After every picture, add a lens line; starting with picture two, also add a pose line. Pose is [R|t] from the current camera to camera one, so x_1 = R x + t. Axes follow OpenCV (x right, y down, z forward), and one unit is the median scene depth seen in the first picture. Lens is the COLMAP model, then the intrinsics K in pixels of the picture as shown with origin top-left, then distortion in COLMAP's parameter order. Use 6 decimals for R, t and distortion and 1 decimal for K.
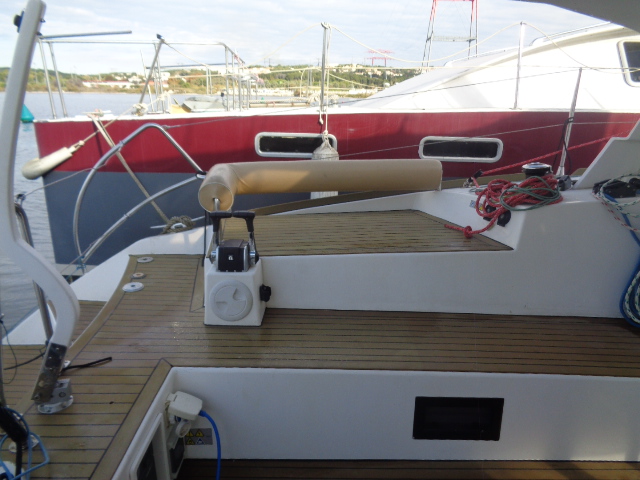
lens RADIAL K [[465.7, 0, 320.0], [0, 465.7, 240.0], [0, 0, 1]] dist [0.012223, 0.004442]
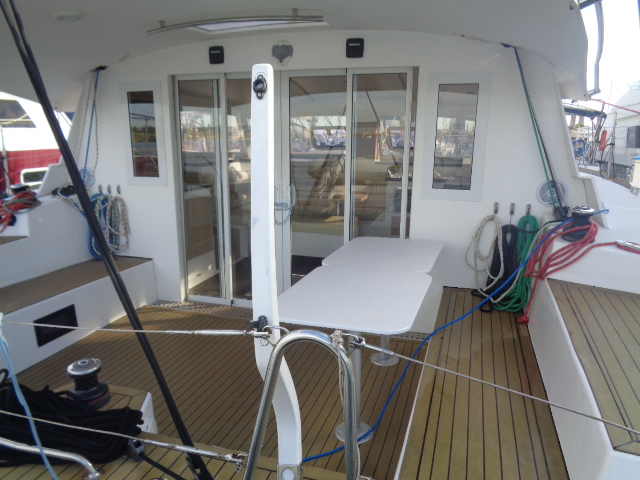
lens RADIAL K [[480.6, 0, 320.0], [0, 480.6, 240.0], [0, 0, 1]] dist [0.185028, 0.000207]
pose [[0.314808, -0.263522, 0.911840, -0.926138], [0.327560, 0.931828, 0.156210, 0.090105], [-0.890842, 0.249506, 0.379667, -0.622001]]
